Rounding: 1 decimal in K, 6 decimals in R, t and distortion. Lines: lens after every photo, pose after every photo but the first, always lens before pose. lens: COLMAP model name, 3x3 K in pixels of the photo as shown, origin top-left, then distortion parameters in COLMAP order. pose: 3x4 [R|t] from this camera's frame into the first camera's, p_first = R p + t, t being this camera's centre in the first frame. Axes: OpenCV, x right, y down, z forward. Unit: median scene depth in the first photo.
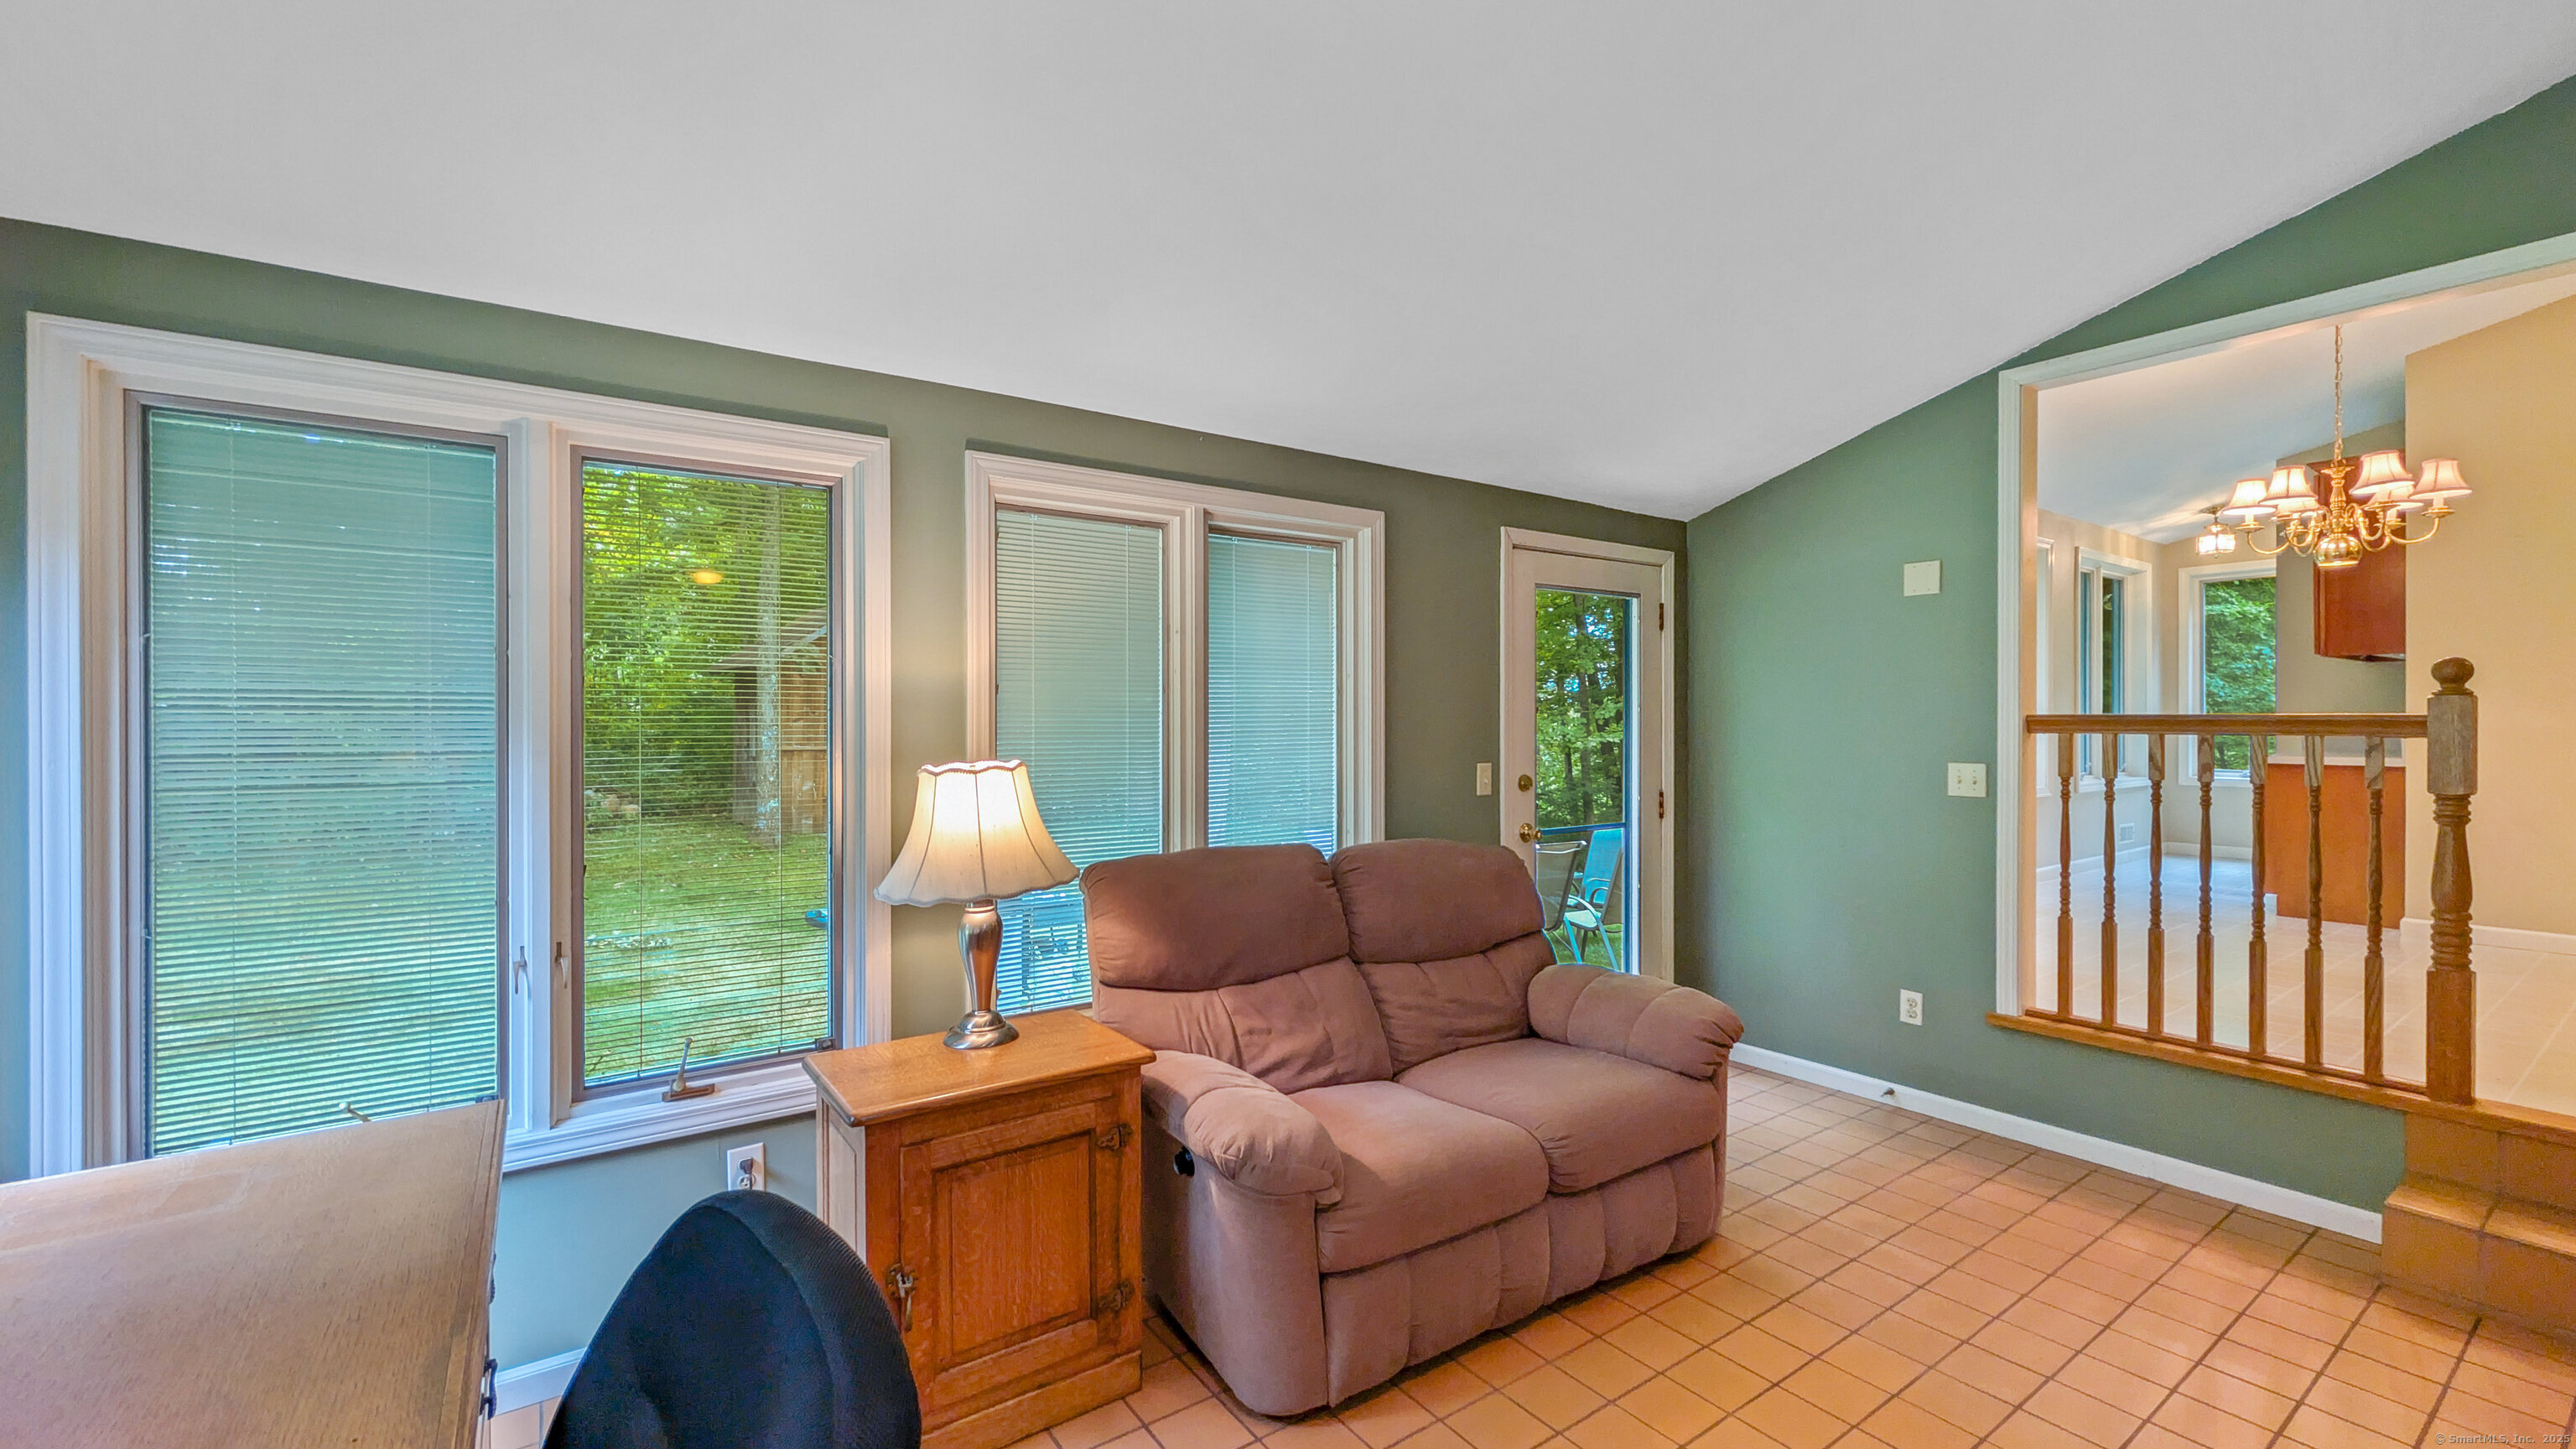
lens RADIAL K [[1049.3, 0, 1291.2], [0, 1049.3, 728.7], [0, 0, 1]] dist [0.002715, -0.000054]
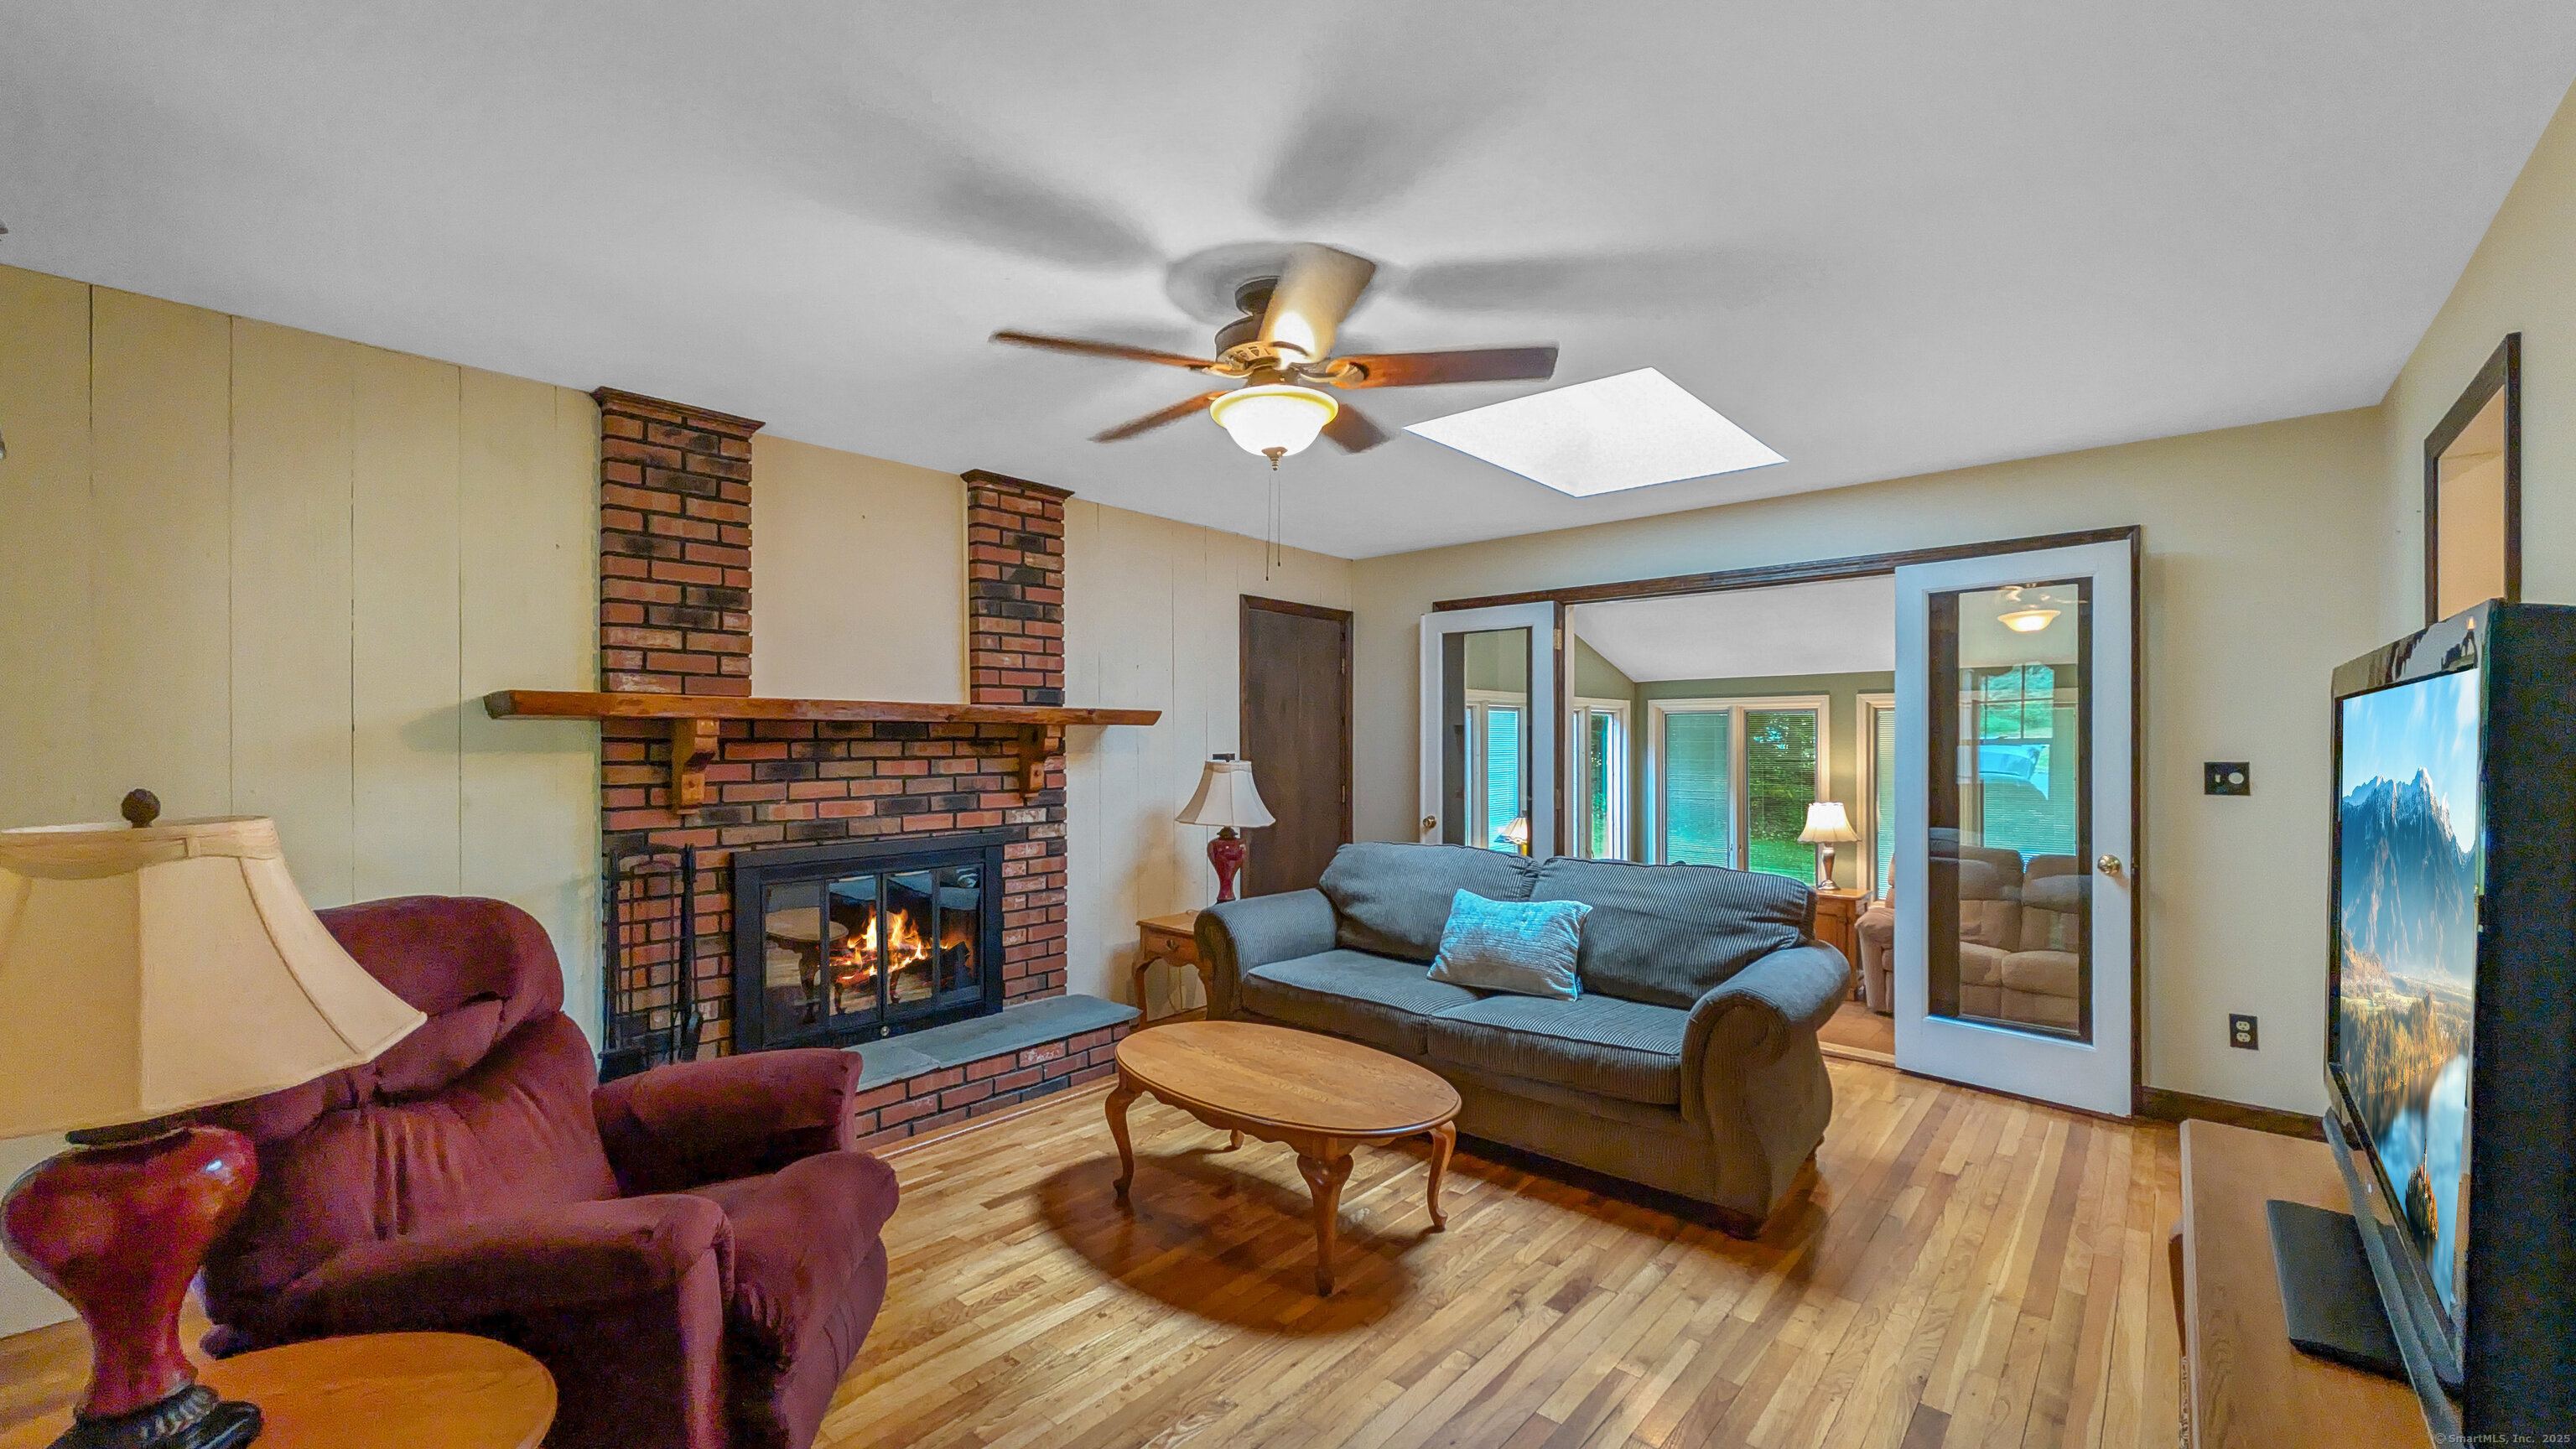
lens RADIAL K [[1011.5, 0, 1299.8], [0, 1011.5, 734.0], [0, 0, 1]] dist [-0.002426, -0.000247]
pose [[0.210258, -0.004831, -0.977634, 1.979664], [-0.005910, 0.999963, -0.006212, -0.124240], [0.977628, 0.007084, 0.210221, -1.022093]]
